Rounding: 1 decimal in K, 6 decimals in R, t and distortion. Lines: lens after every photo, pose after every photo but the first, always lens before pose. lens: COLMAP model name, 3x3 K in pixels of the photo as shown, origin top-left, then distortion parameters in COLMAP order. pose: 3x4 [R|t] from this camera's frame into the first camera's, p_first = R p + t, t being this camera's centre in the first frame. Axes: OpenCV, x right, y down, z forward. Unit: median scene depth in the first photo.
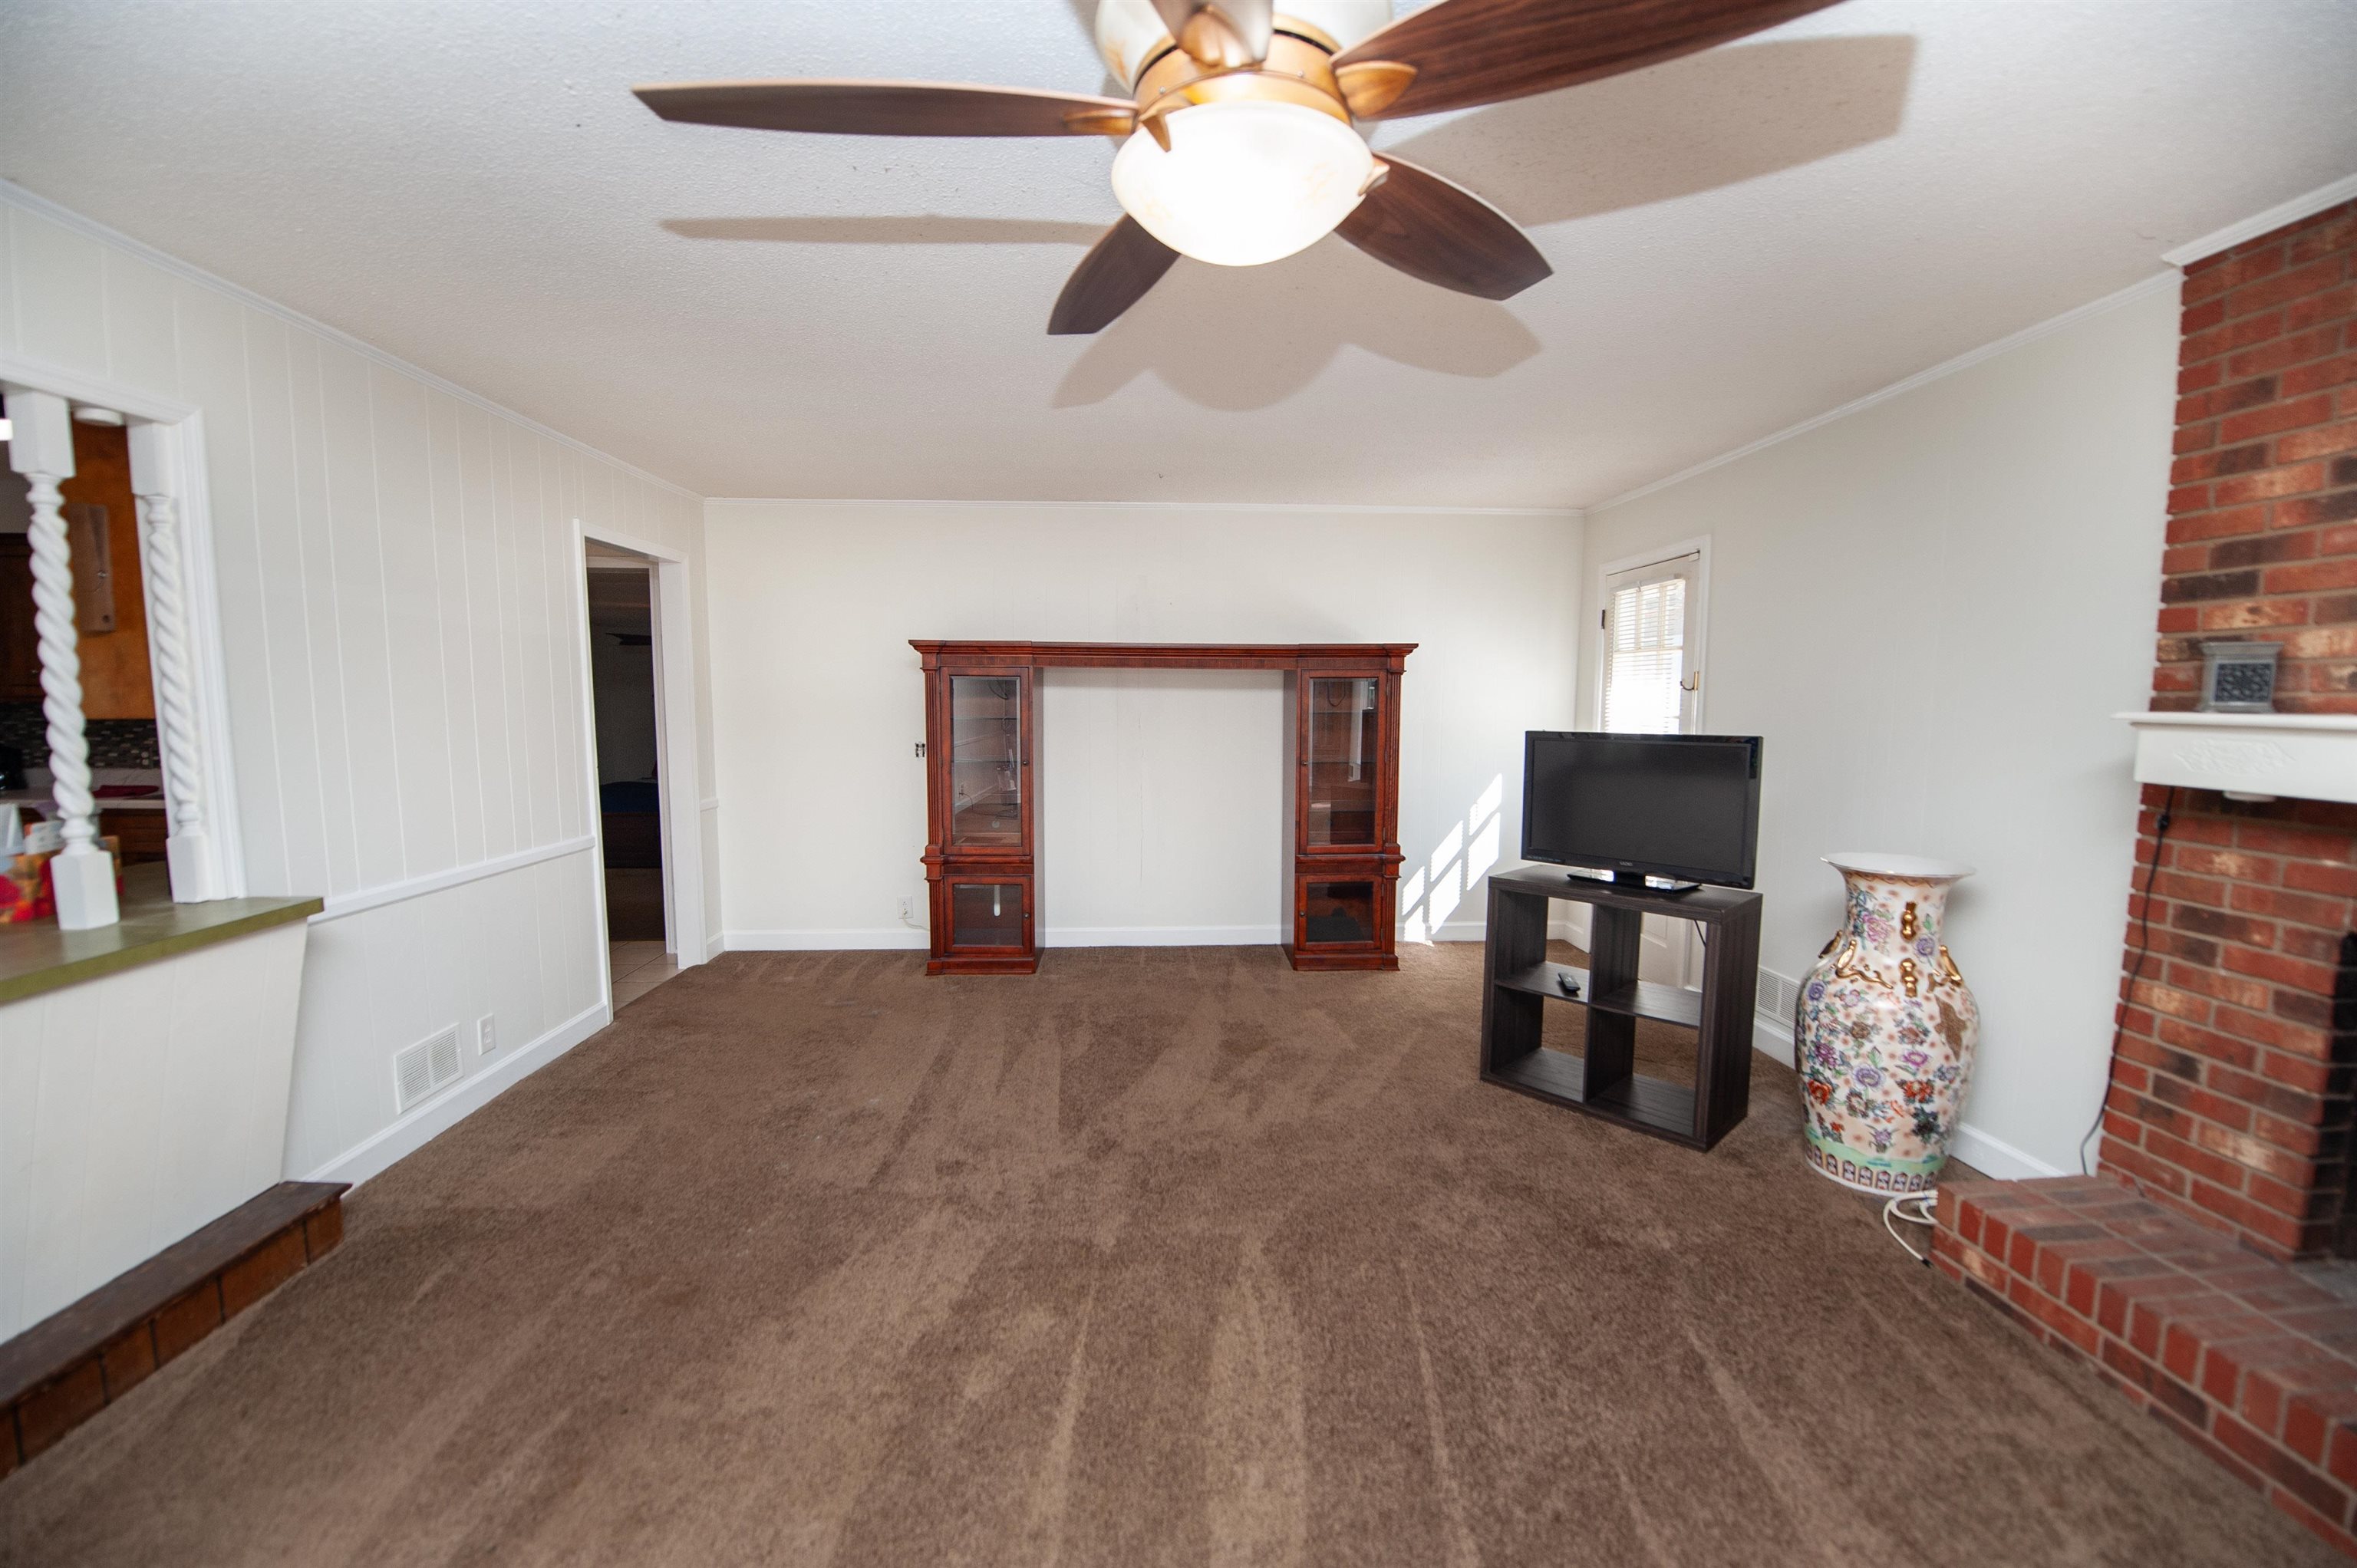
lens RADIAL K [[940.3, 0, 1178.8], [0, 940.3, 797.5], [0, 0, 1]] dist [-0.018689, -0.001589]
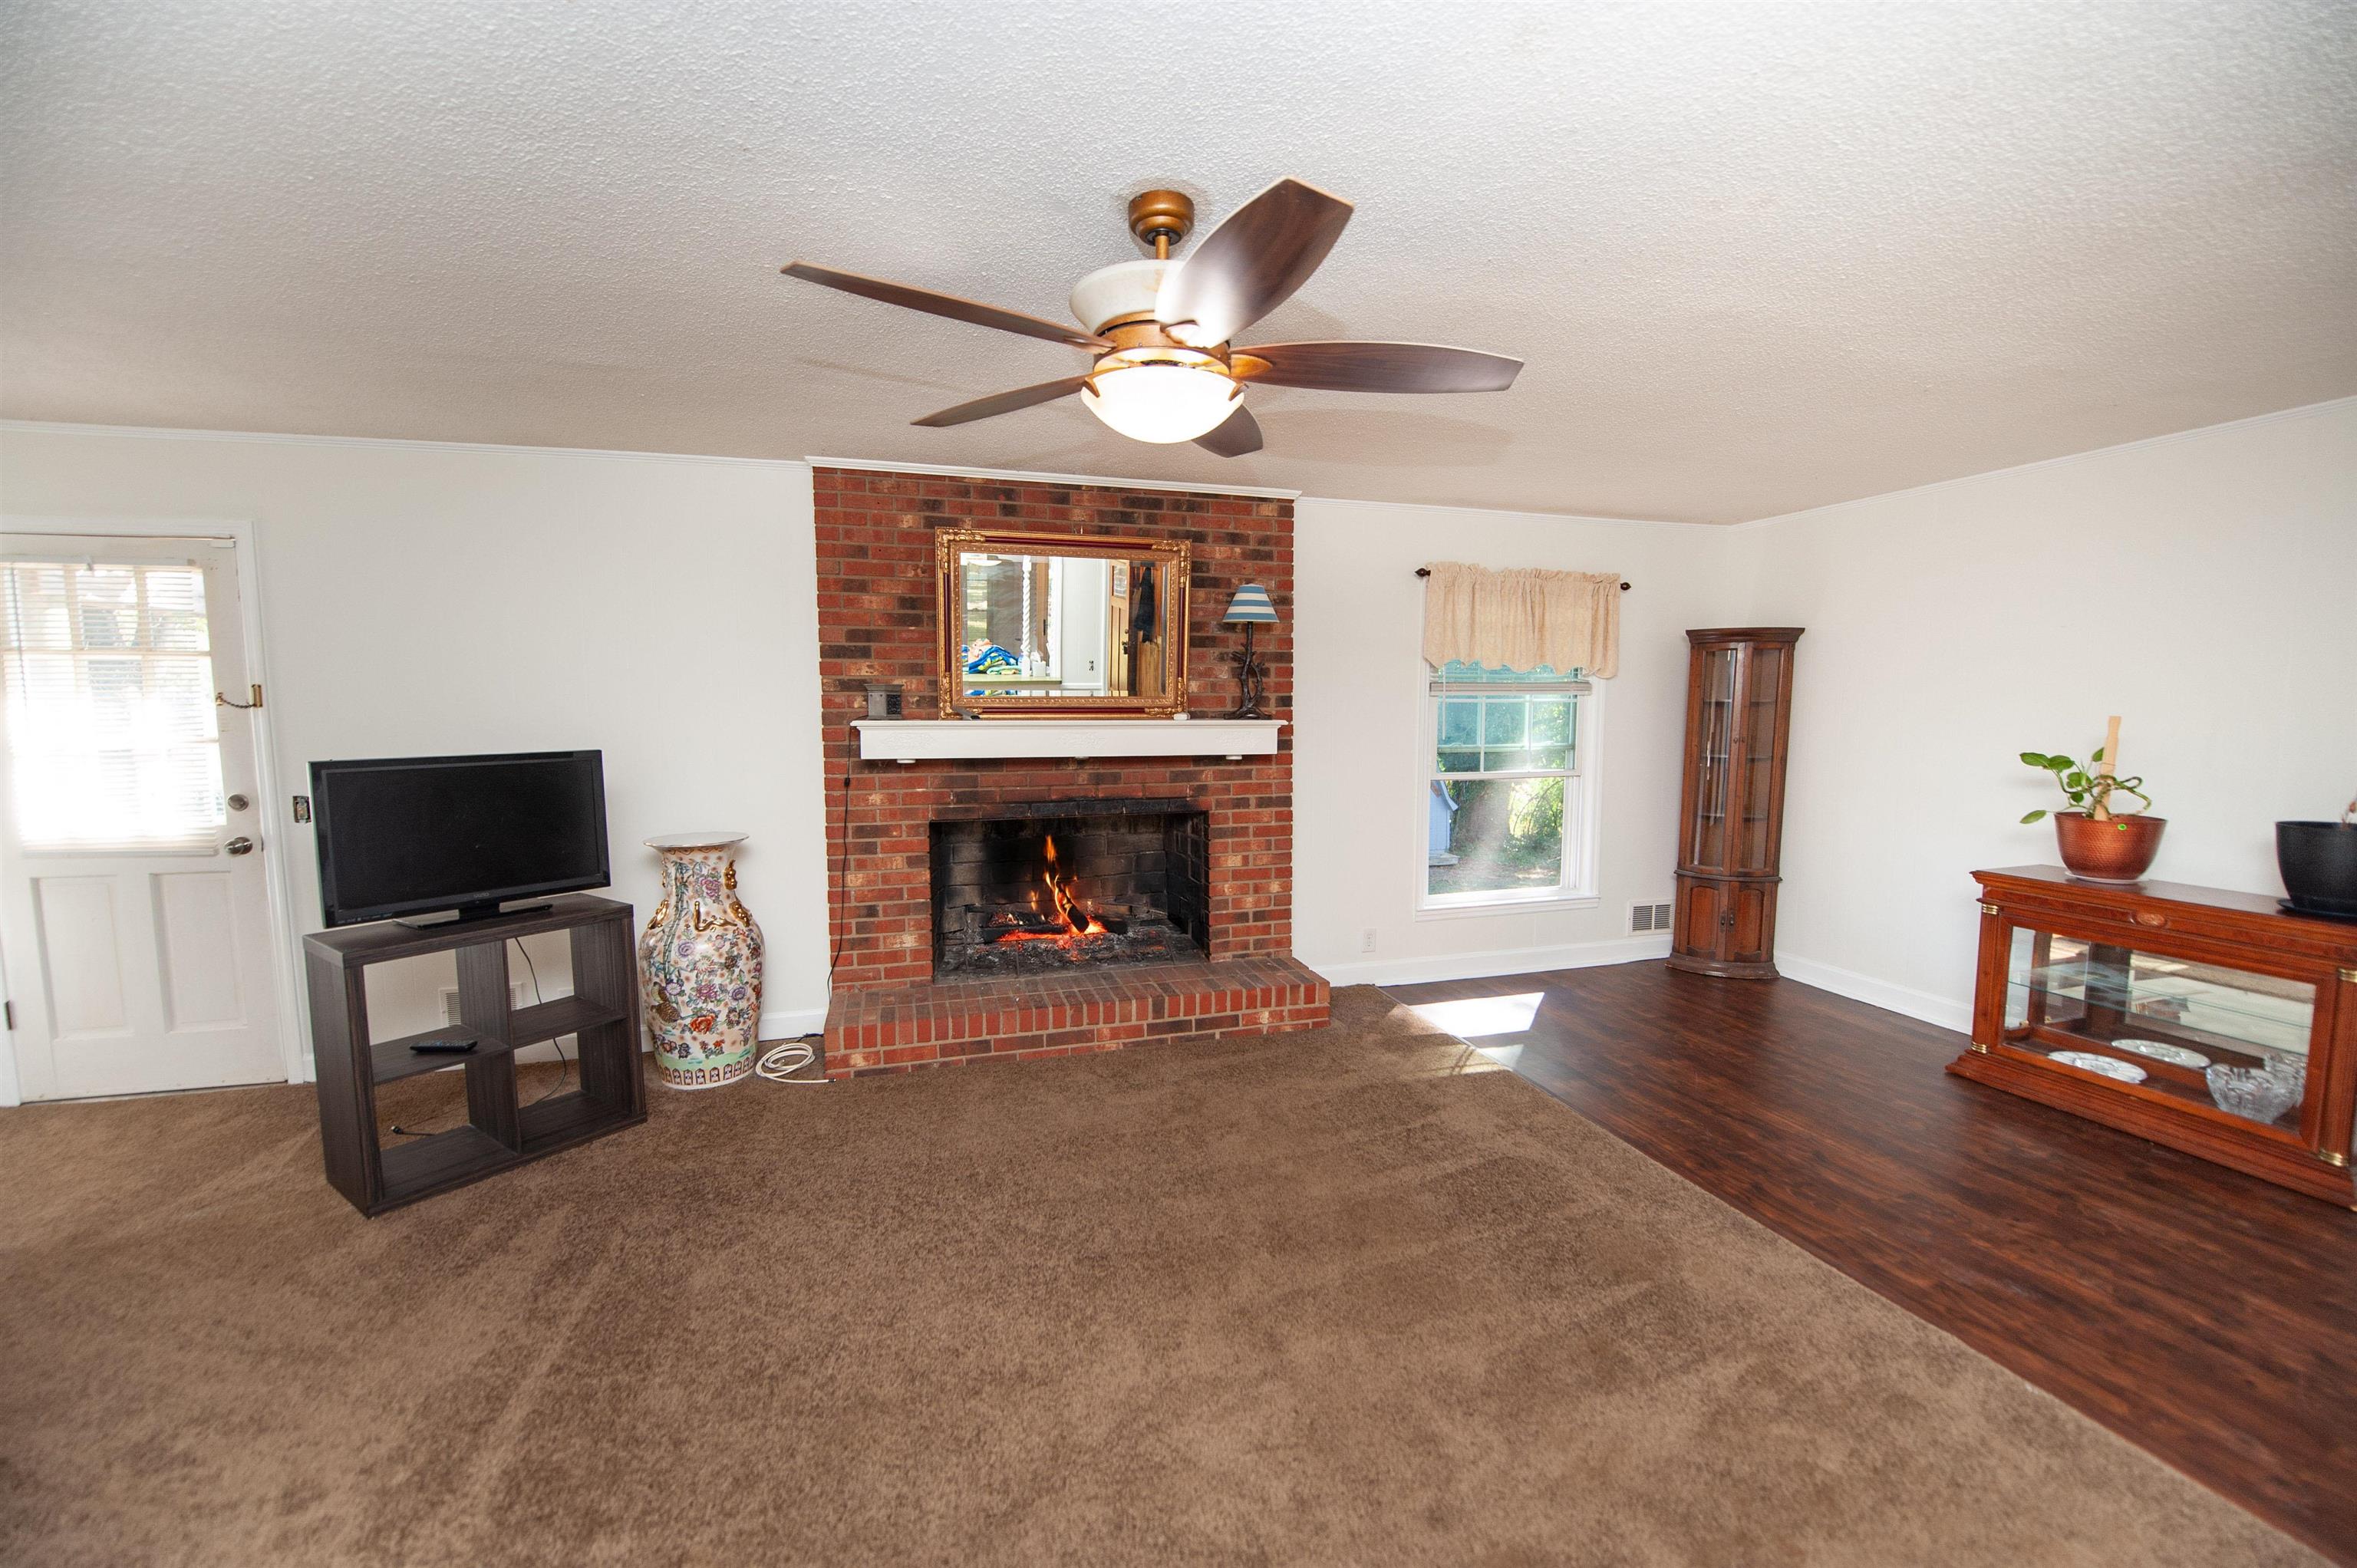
lens RADIAL K [[940.3, 0, 1172.5], [0, 940.3, 798.8], [0, 0, 1]] dist [-0.018689, -0.001589]
pose [[-0.221261, -0.097100, 0.970369, -0.800272], [0.105333, 0.986830, 0.122765, -0.092572], [-0.969509, 0.129375, -0.208119, 0.728082]]
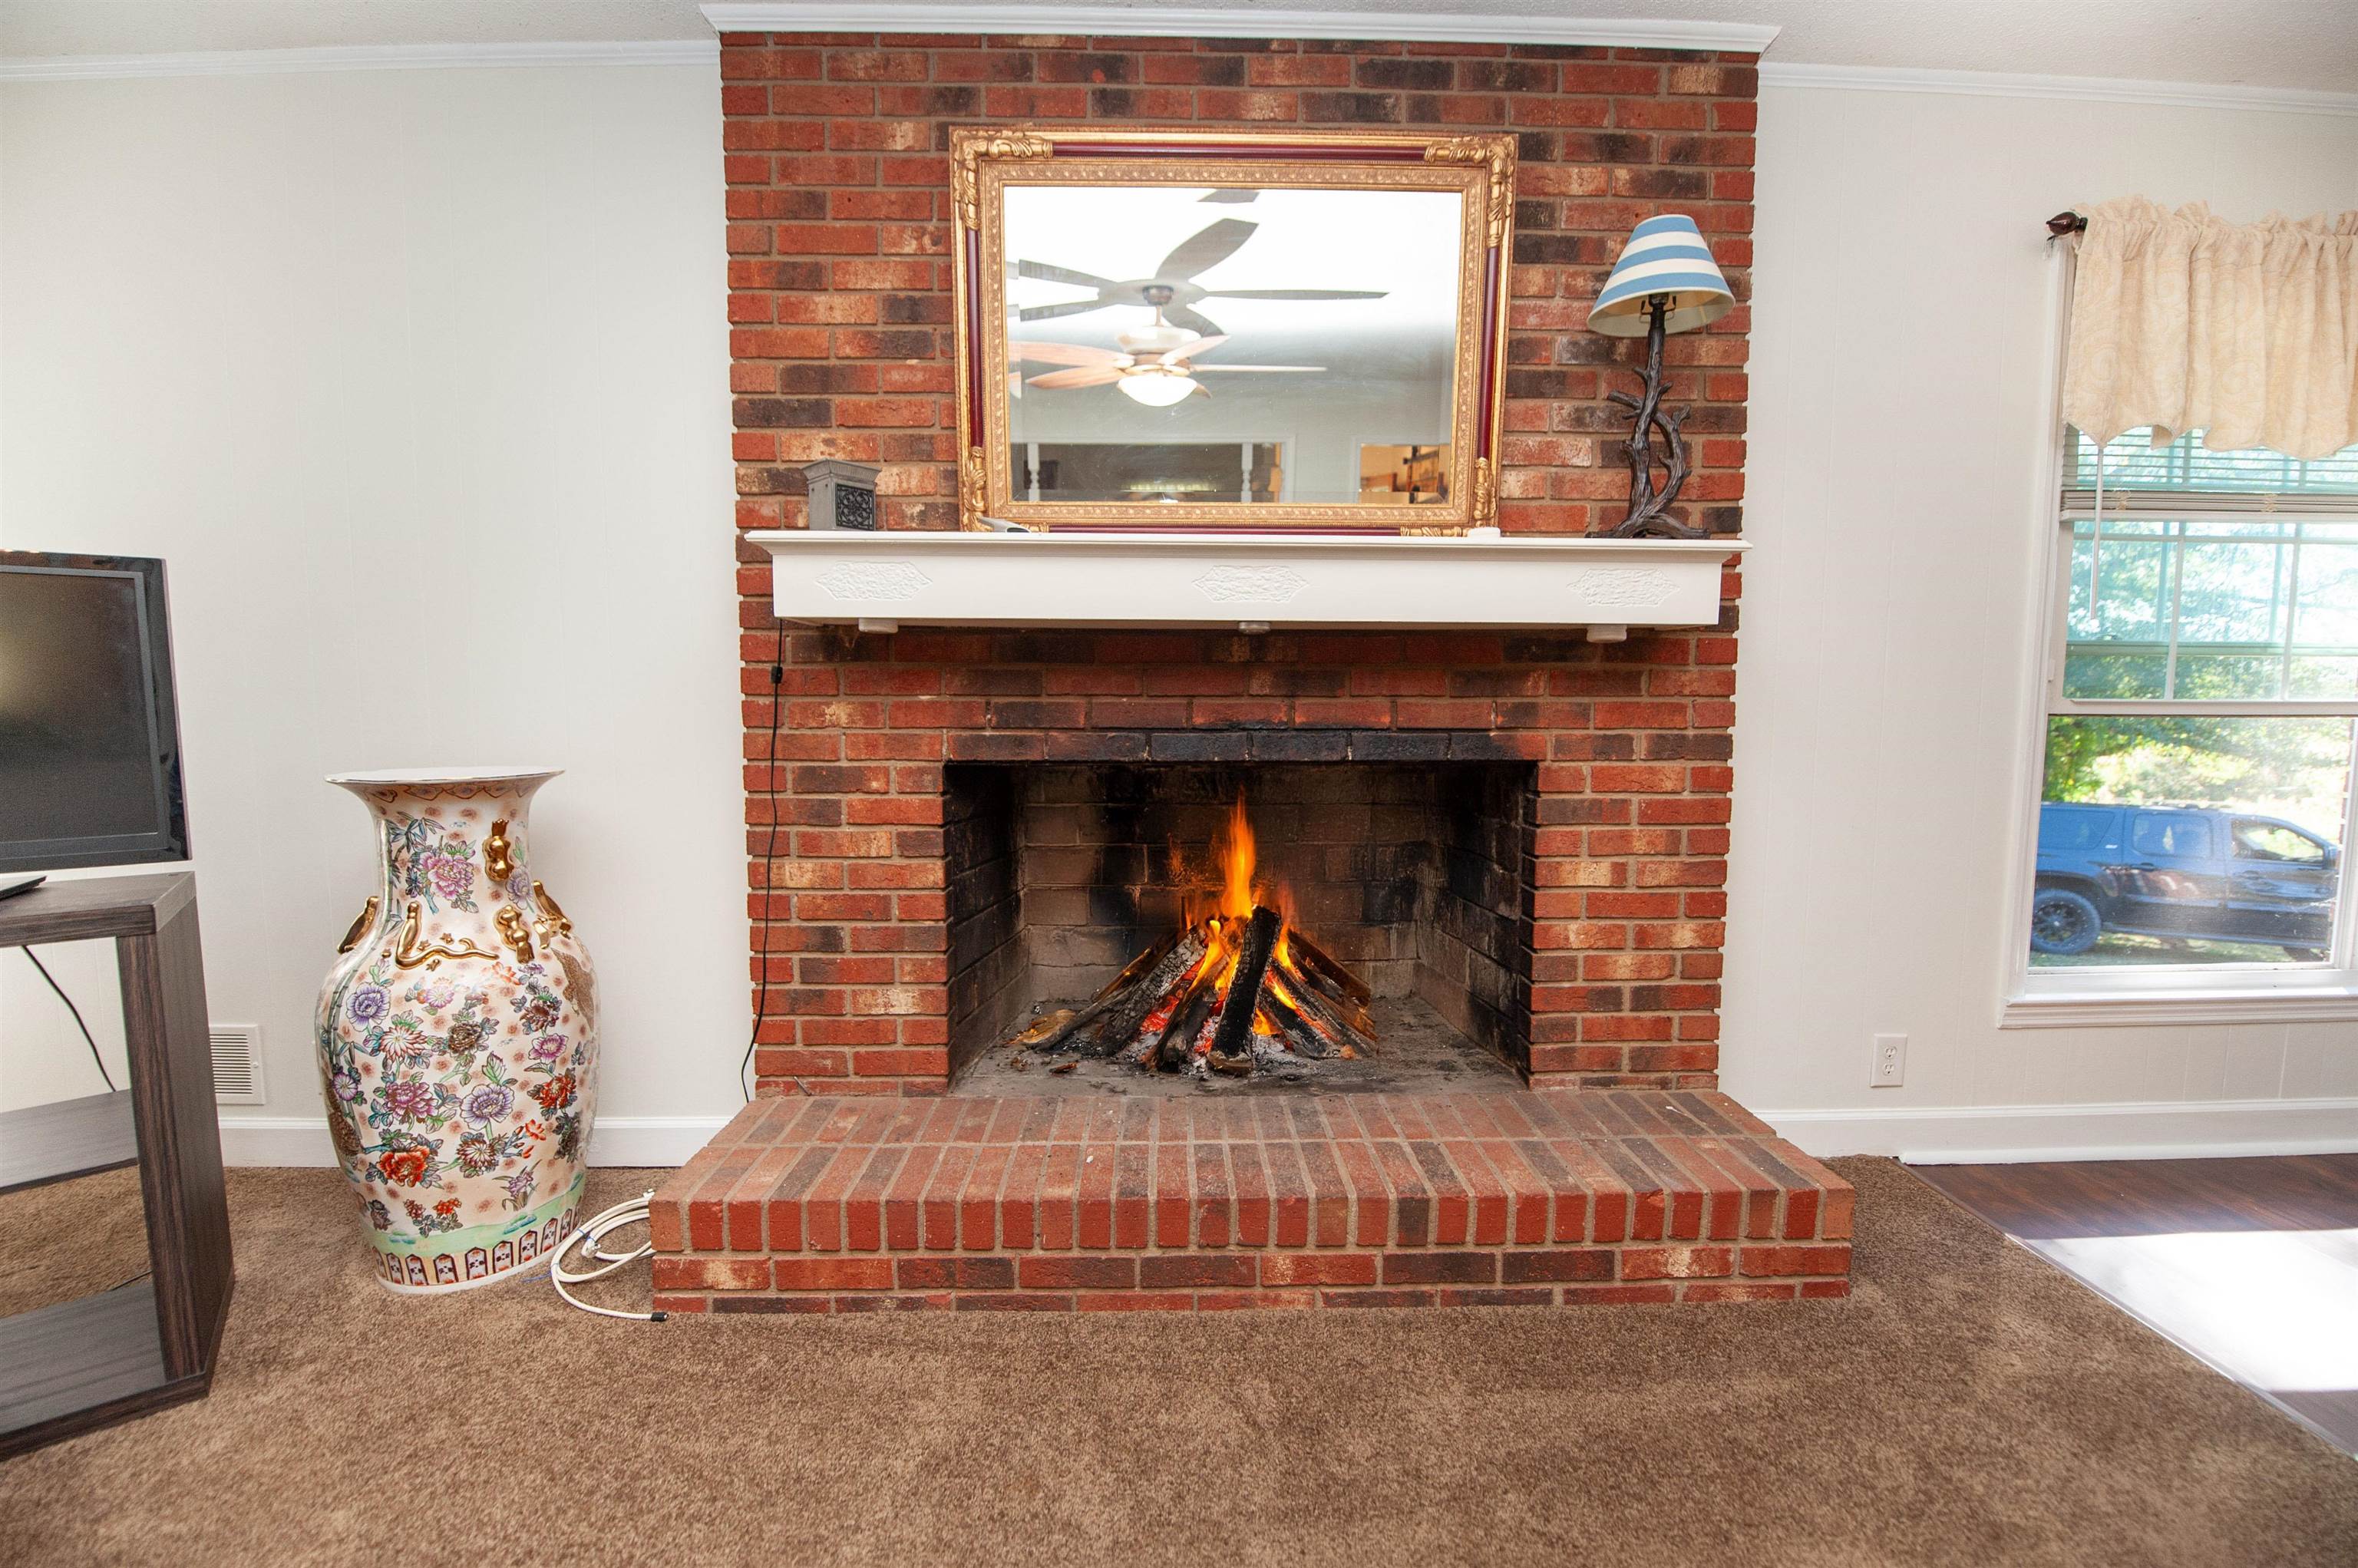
lens RADIAL K [[940.7, 0, 1180.3], [0, 940.7, 795.2], [0, 0, 1]] dist [-0.018689, -0.001589]
pose [[0.039661, -0.085520, 0.995547, 0.170212], [0.103760, 0.991297, 0.081021, 0.102636], [-0.993811, 0.100085, 0.048190, 0.550112]]
